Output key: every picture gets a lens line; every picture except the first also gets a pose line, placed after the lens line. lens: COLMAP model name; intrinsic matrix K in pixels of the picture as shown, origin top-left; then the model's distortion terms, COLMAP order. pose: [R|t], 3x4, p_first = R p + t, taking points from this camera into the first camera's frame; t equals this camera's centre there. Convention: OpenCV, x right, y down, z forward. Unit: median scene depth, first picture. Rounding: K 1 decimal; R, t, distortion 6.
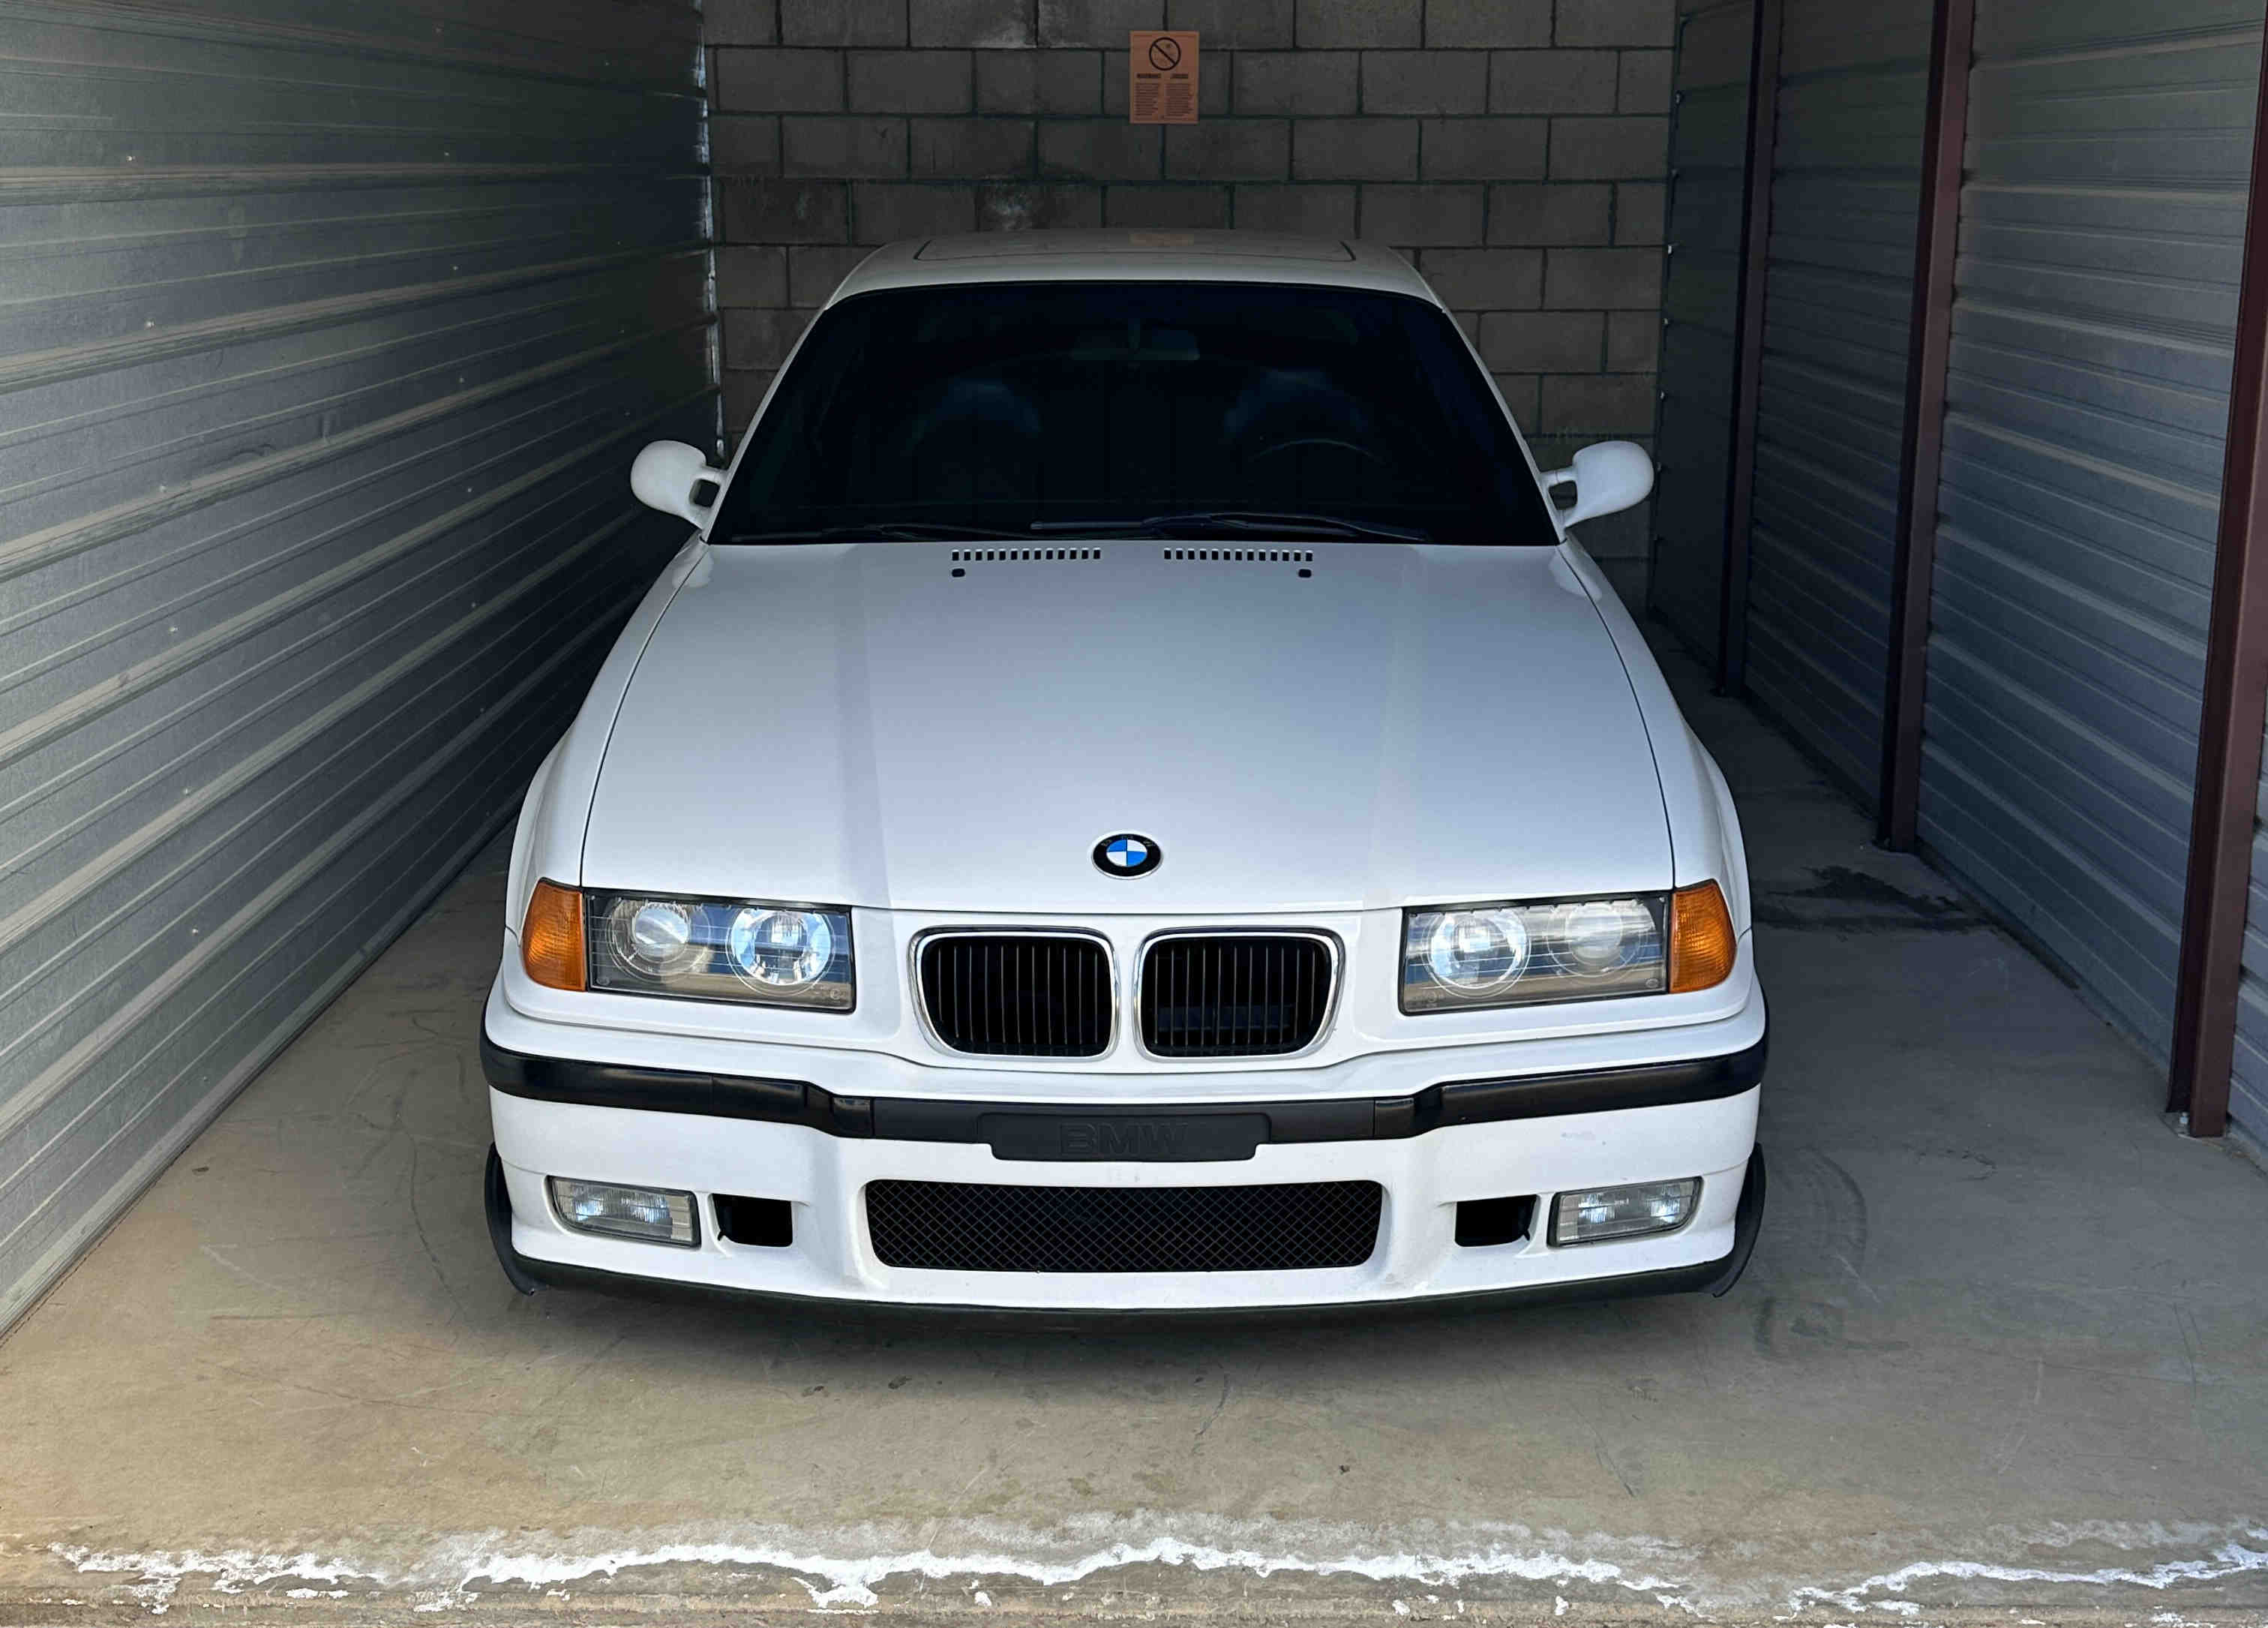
lens RADIAL K [[2323.7, 0, 1134.0], [0, 2323.7, 814.0], [0, 0, 1]] dist [0.108281, -0.005900]
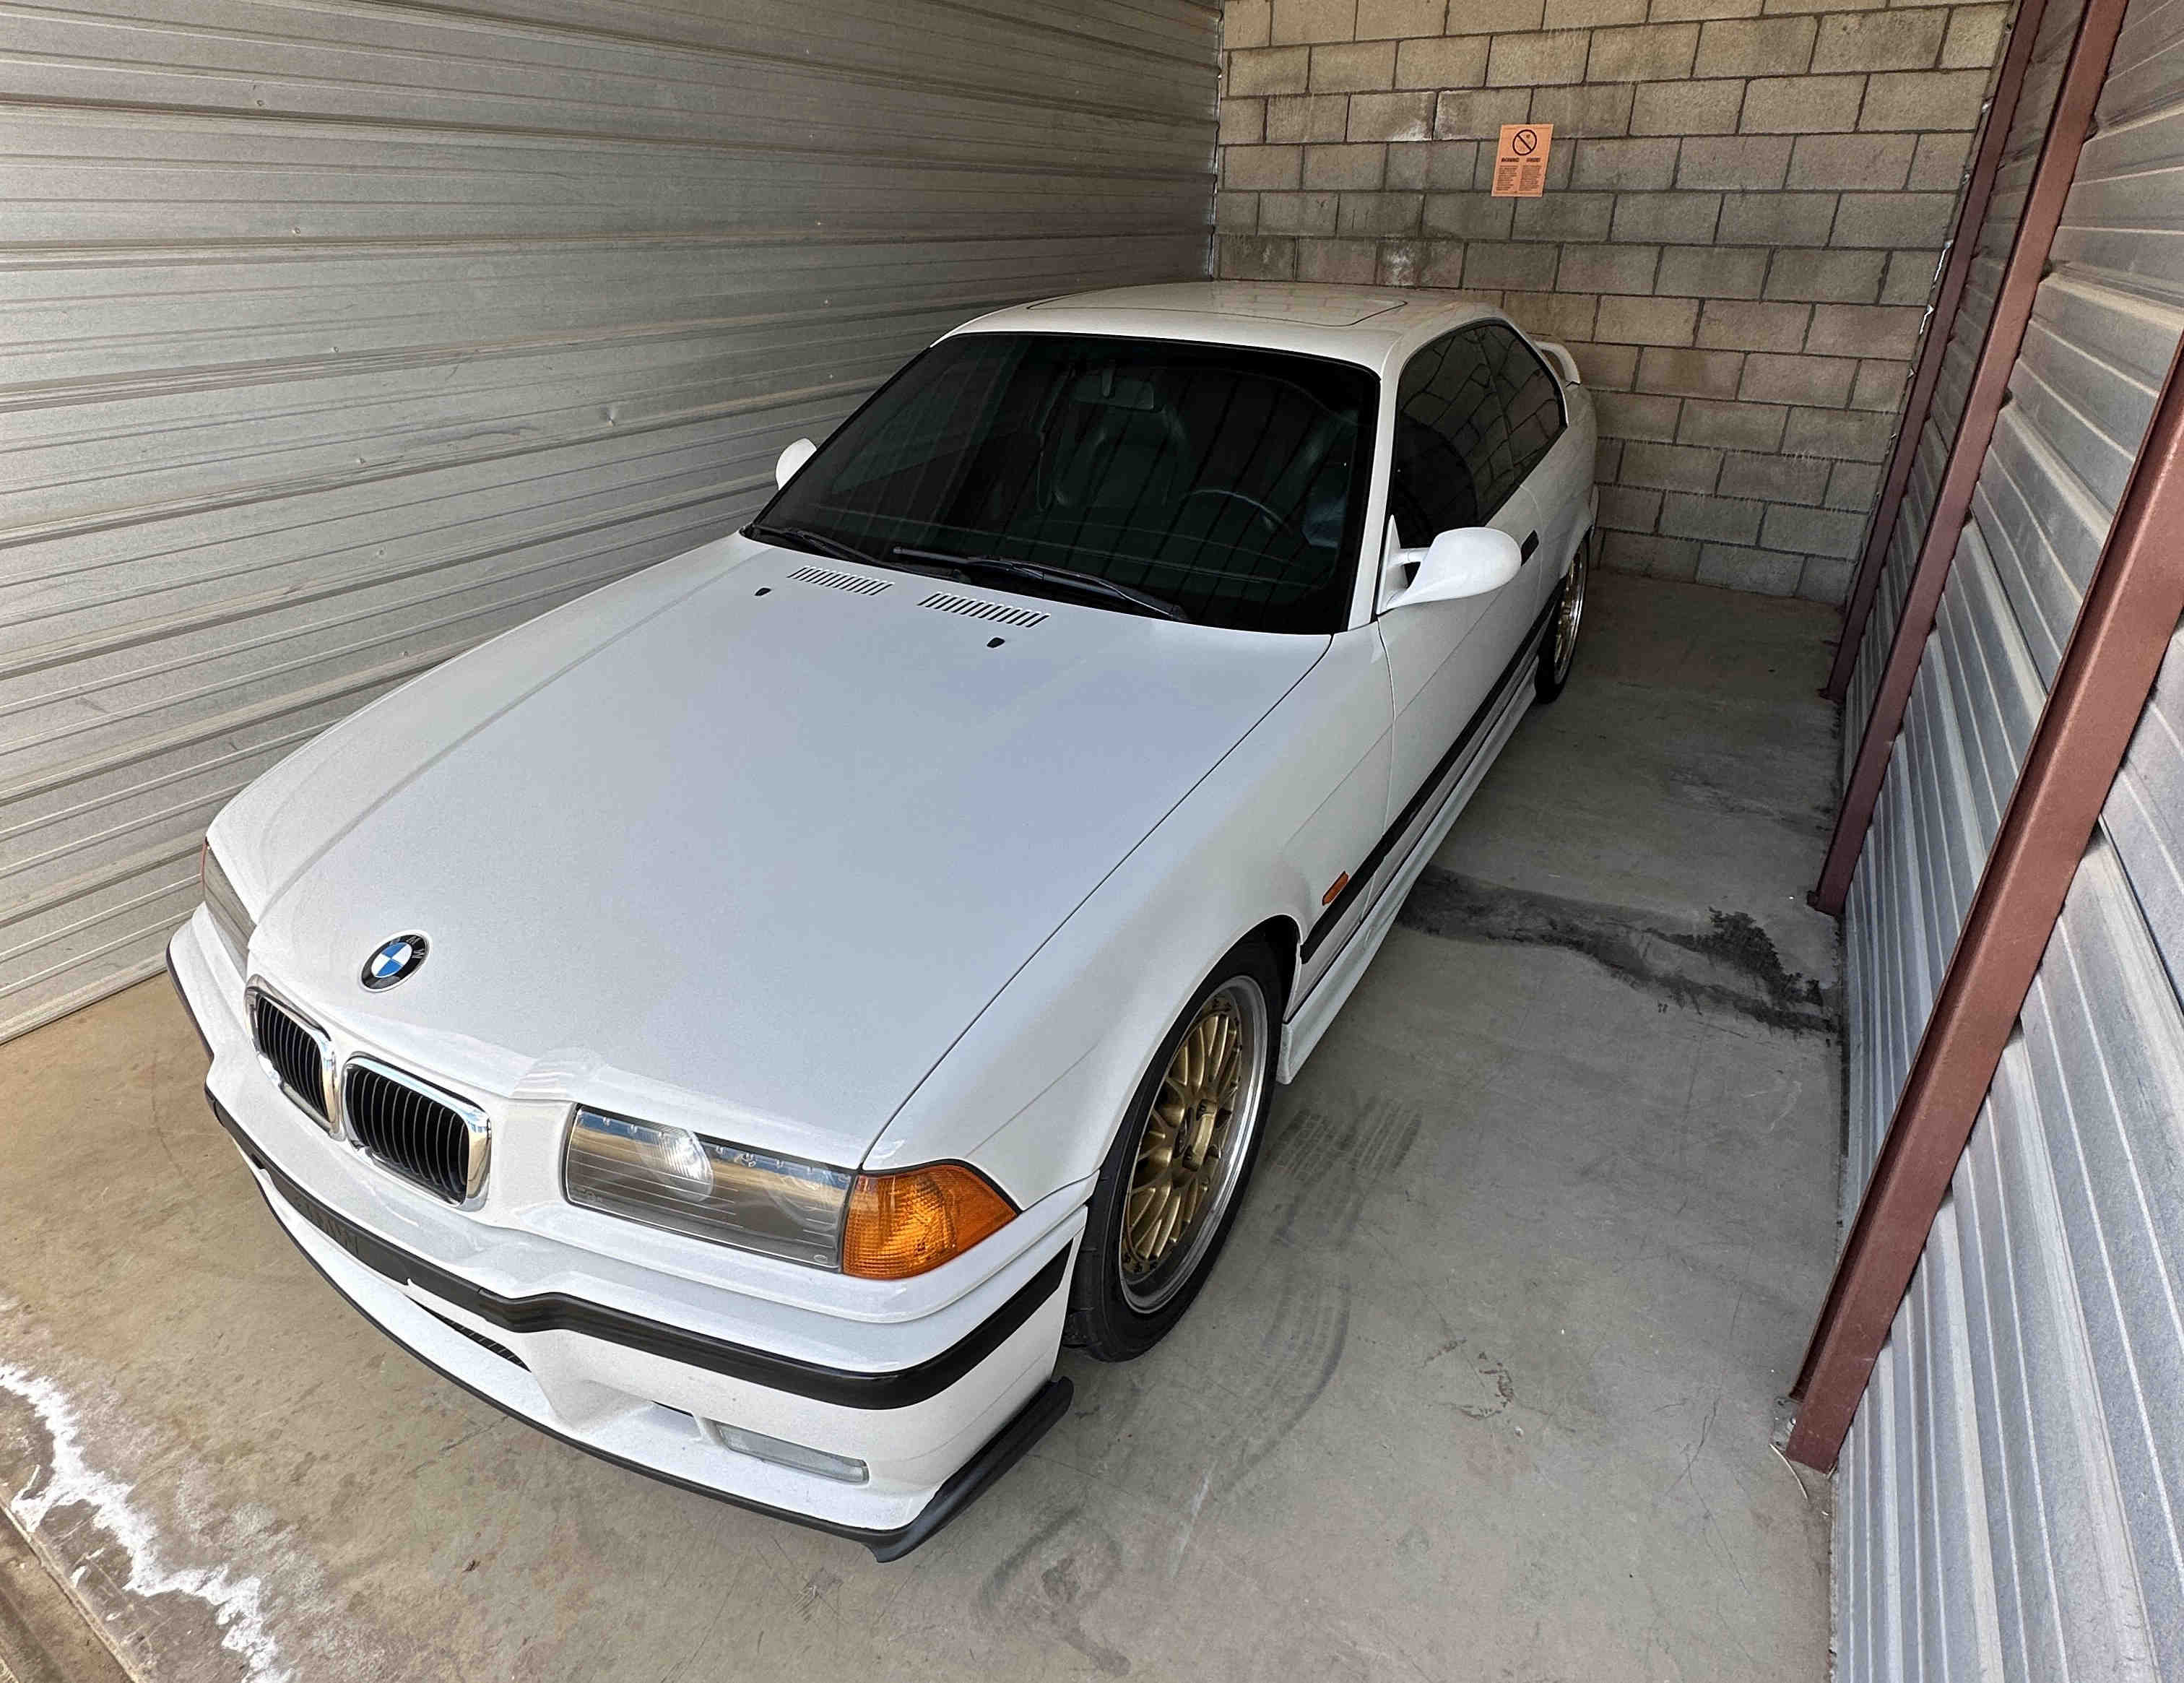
lens RADIAL K [[1132.1, 0, 1095.8], [0, 1132.1, 764.1], [0, 0, 1]] dist [-0.001471, 0.002474]
pose [[0.863870, 0.225798, -0.450272, 0.174325], [-0.141252, 0.966626, 0.213735, -0.079957], [0.483505, -0.121037, 0.866933, 0.265944]]
